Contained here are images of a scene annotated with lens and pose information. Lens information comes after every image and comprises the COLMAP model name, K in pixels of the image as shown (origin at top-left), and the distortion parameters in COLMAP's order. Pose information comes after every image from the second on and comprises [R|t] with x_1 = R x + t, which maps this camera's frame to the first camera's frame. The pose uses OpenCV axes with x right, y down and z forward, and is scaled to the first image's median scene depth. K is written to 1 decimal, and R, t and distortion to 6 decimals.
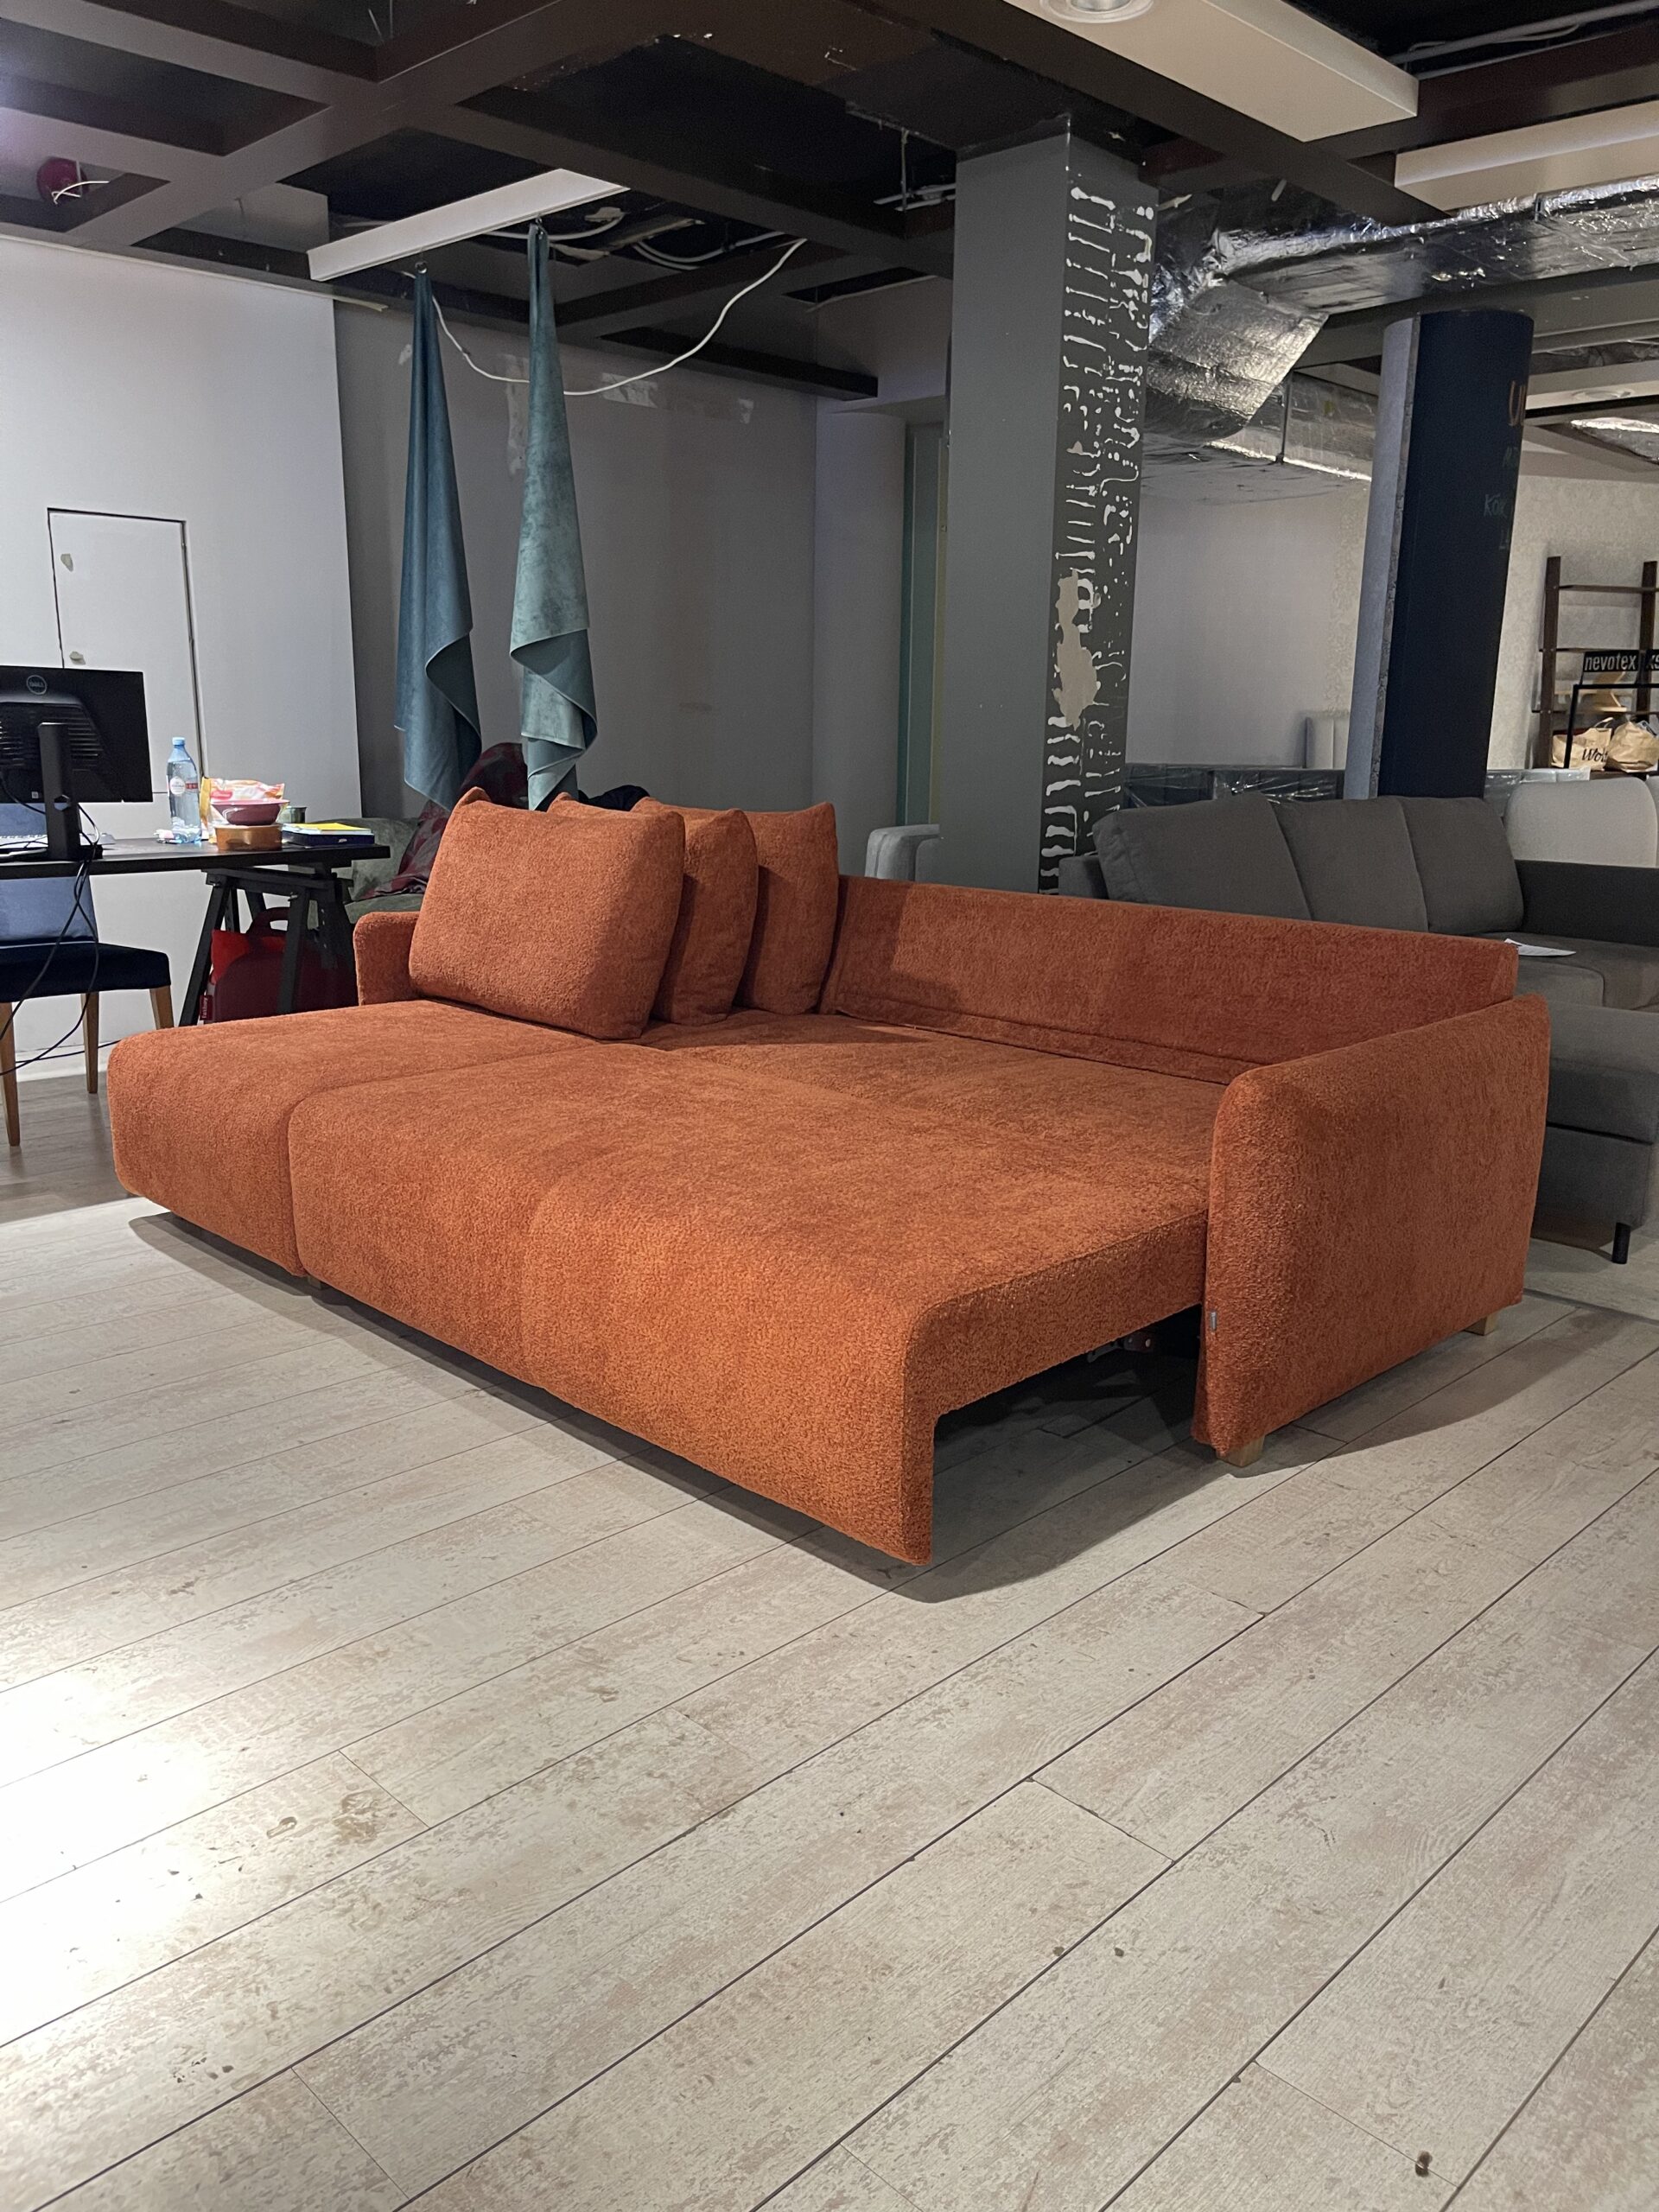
lens RADIAL K [[1708.8, 0, 829.5], [0, 1708.8, 1106.0], [0, 0, 1]] dist [0.069584, -0.108064]
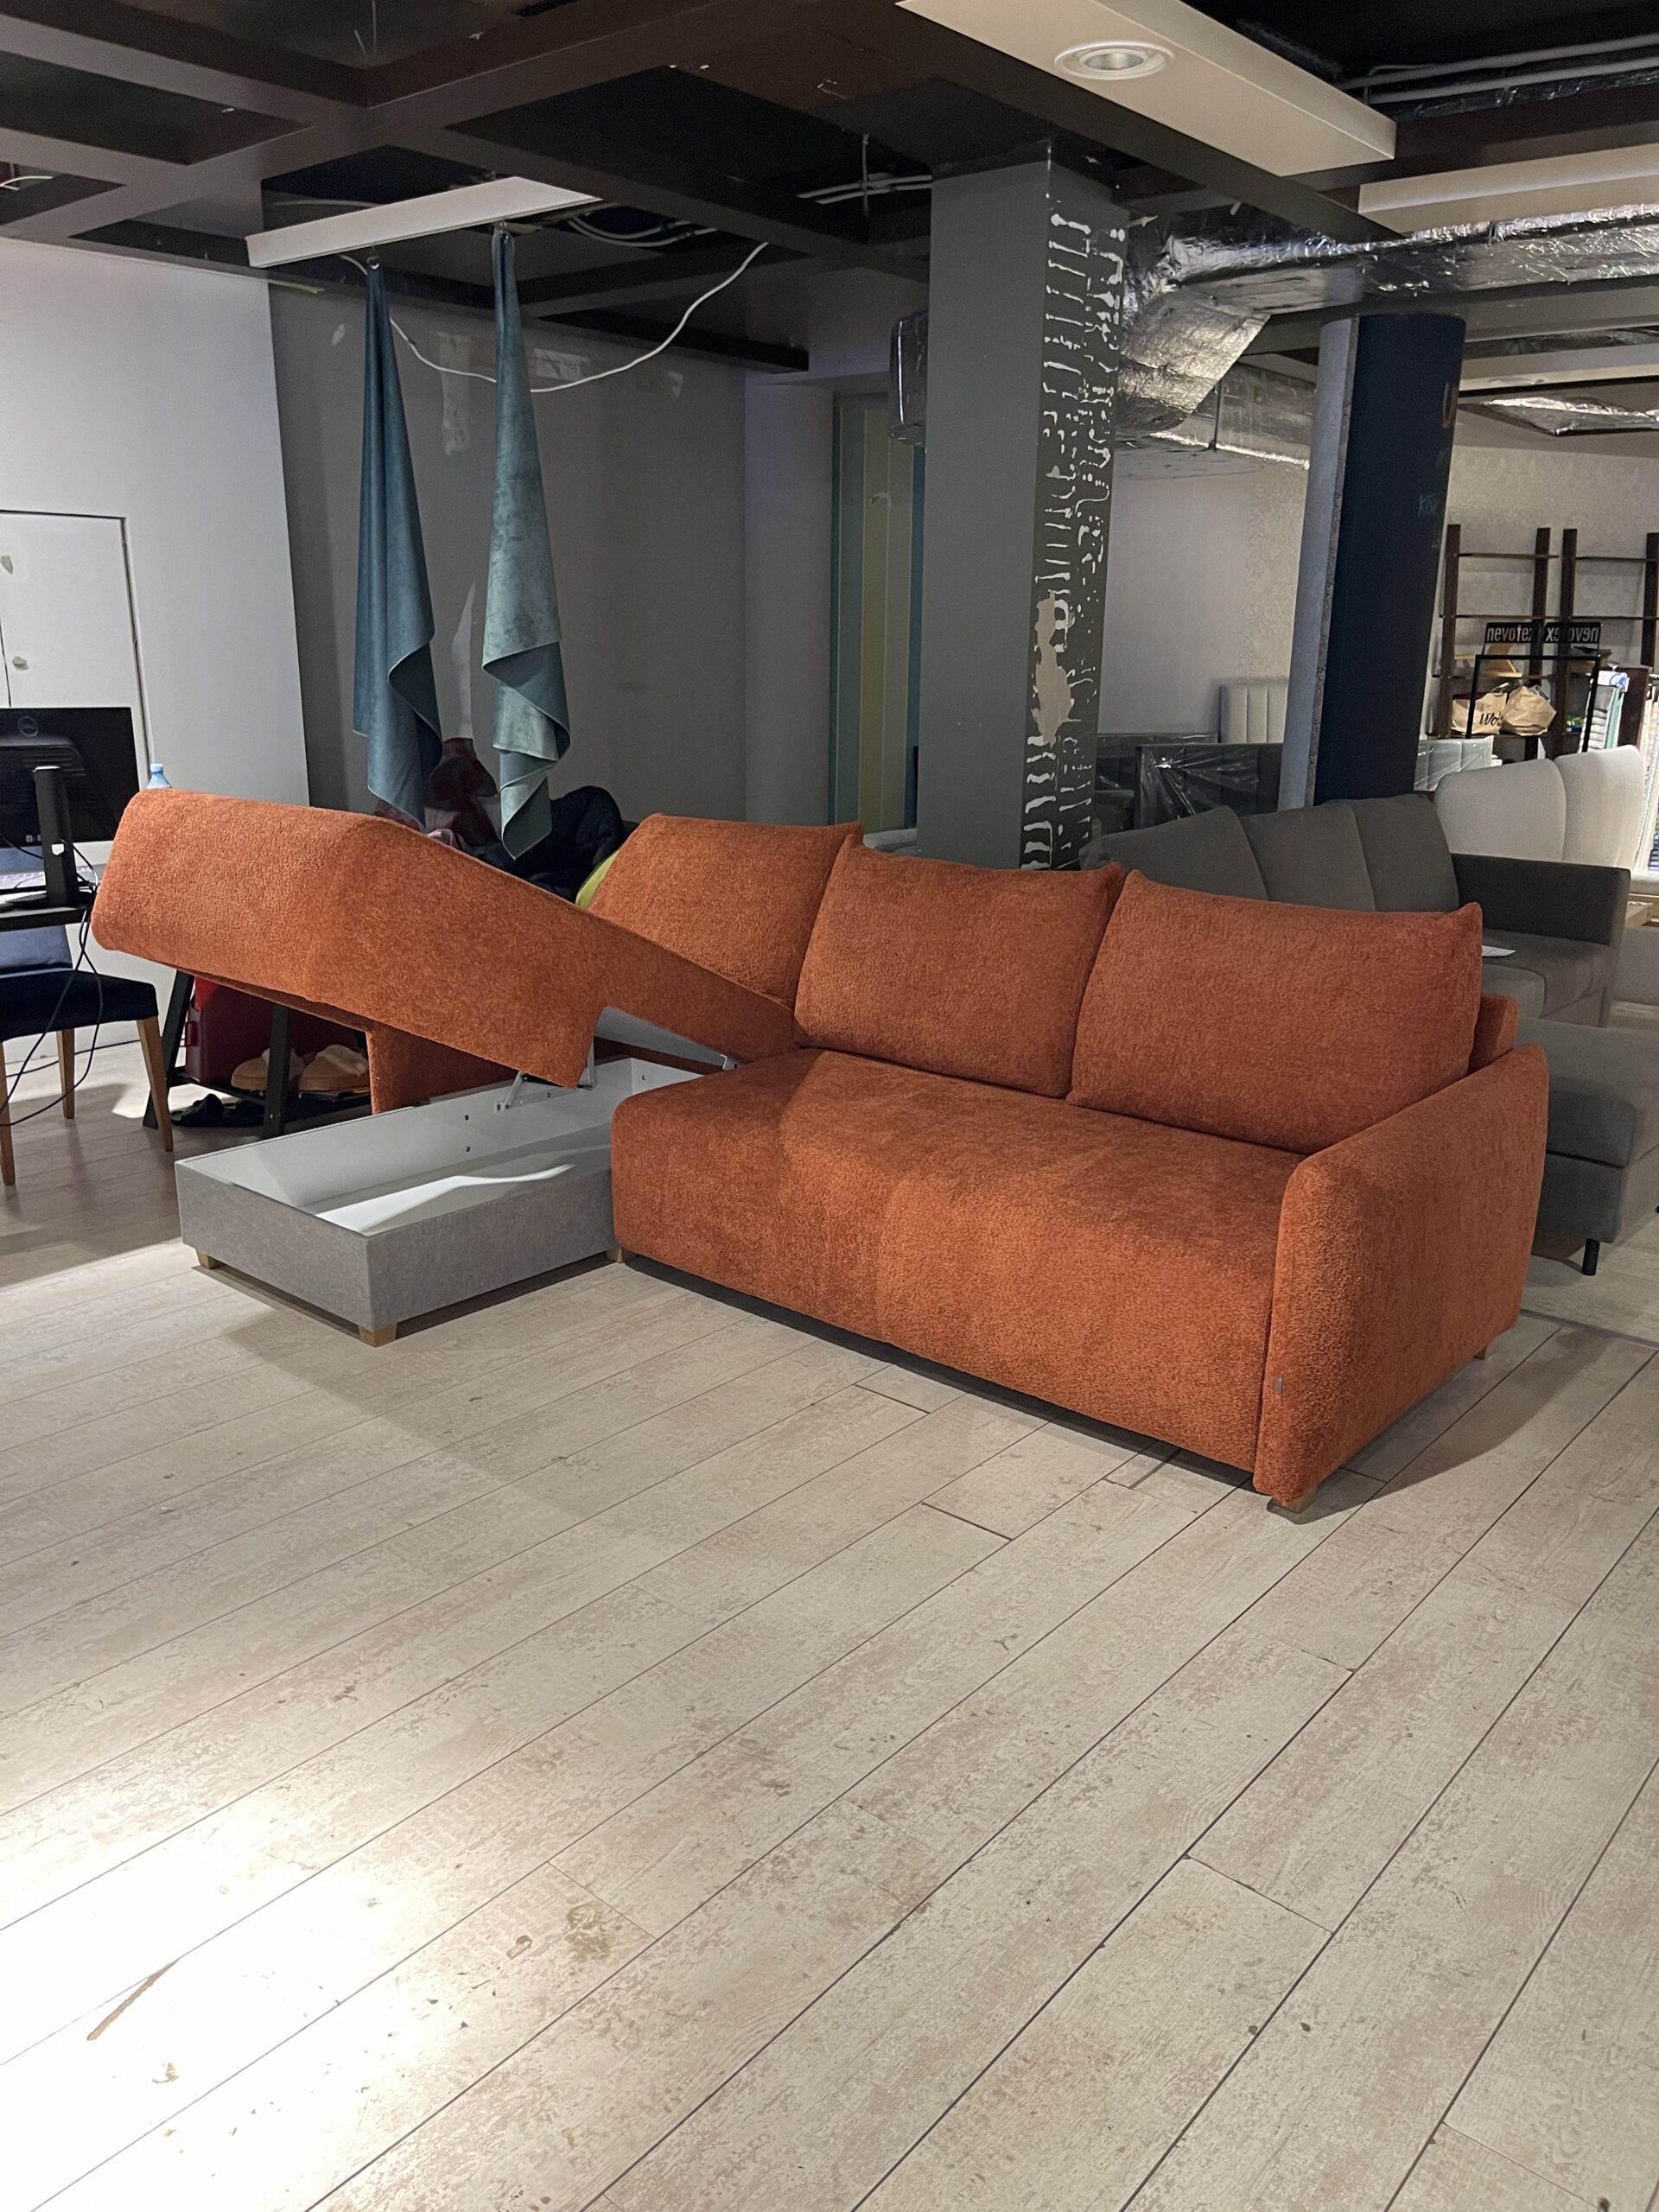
lens RADIAL K [[1715.1, 0, 816.7], [0, 1715.1, 1107.5], [0, 0, 1]] dist [0.067919, -0.105190]
pose [[0.996681, -0.023185, 0.078040, -0.157960], [0.018820, 0.998242, 0.056210, -0.125192], [-0.079206, -0.054555, 0.995364, -0.047308]]
